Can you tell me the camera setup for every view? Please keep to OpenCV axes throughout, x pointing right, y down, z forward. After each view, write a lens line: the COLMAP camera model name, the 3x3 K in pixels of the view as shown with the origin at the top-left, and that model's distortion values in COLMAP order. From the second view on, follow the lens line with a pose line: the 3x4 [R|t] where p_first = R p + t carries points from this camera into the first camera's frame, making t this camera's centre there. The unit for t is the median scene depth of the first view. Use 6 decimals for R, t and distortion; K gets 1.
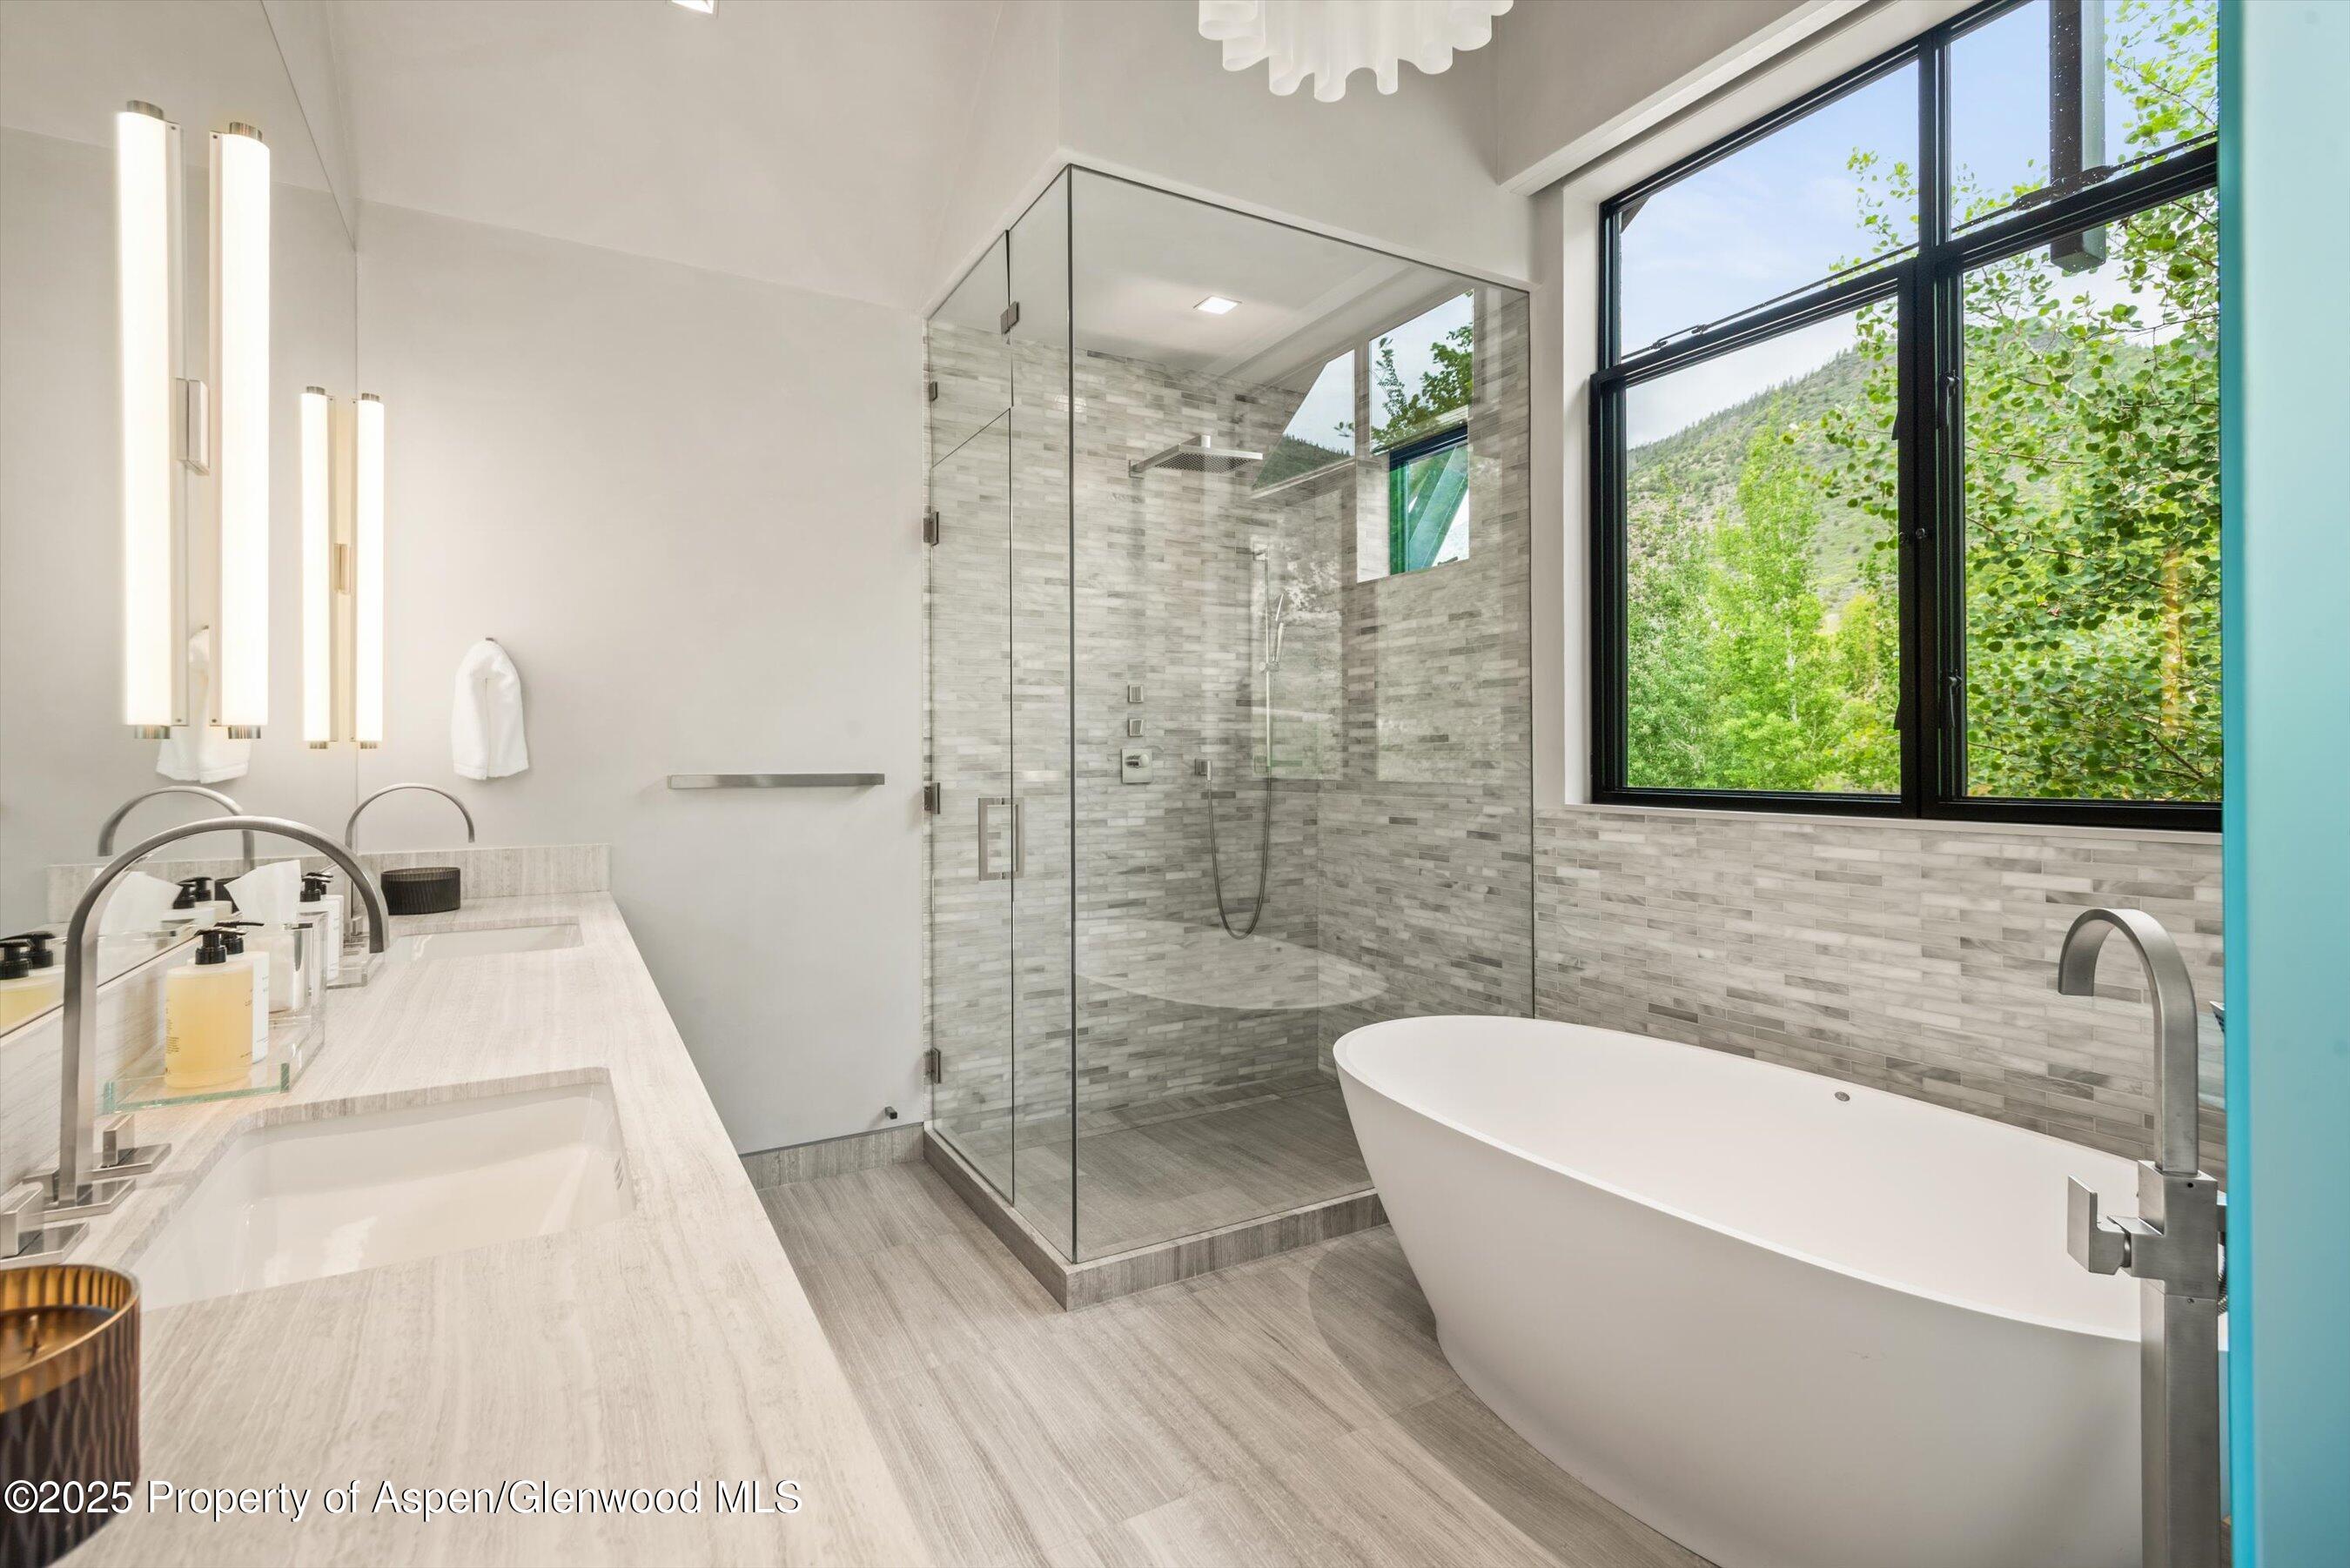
lens RADIAL K [[1089.4, 0, 1175.0], [0, 1089.4, 784.0], [0, 0, 1]] dist [0.012814, -0.000536]
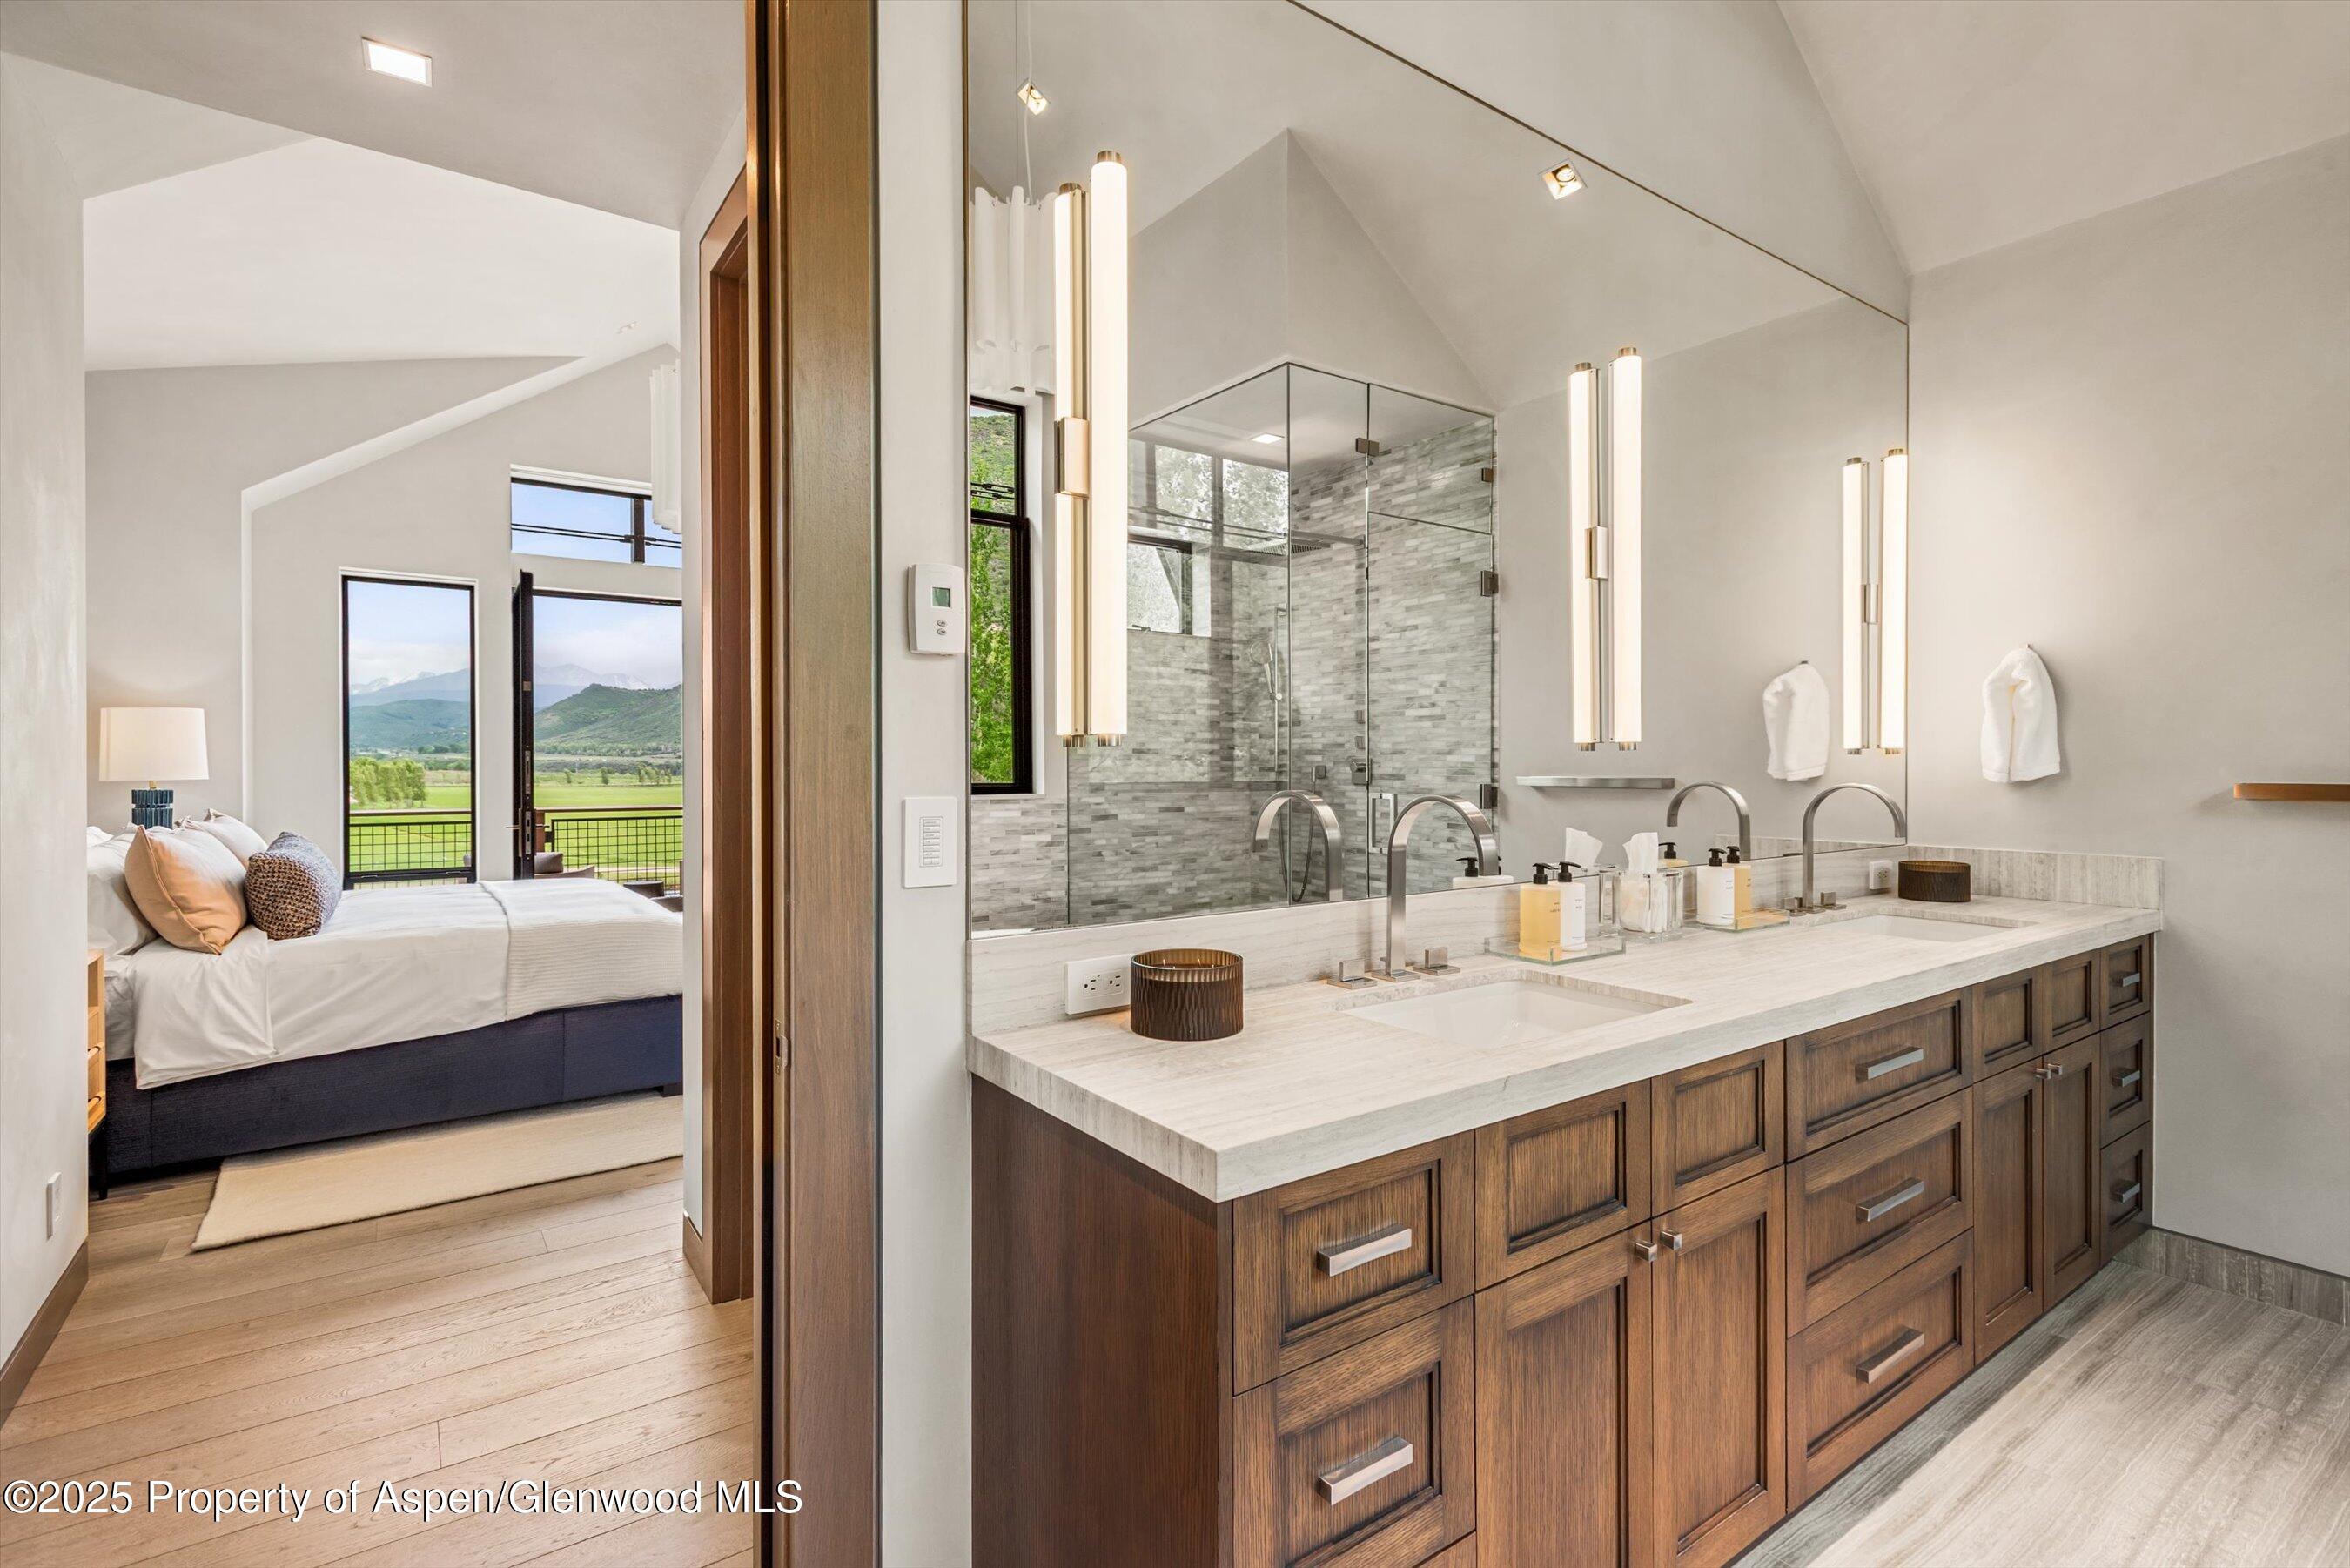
lens RADIAL K [[1089.4, 0, 1175.0], [0, 1089.4, 784.0], [0, 0, 1]] dist [0.012814, -0.000536]
pose [[0.104588, 0.016396, -0.994380, 0.340905], [-0.018611, 0.999721, 0.014527, -0.003447], [0.994342, 0.016987, 0.104864, 0.122257]]
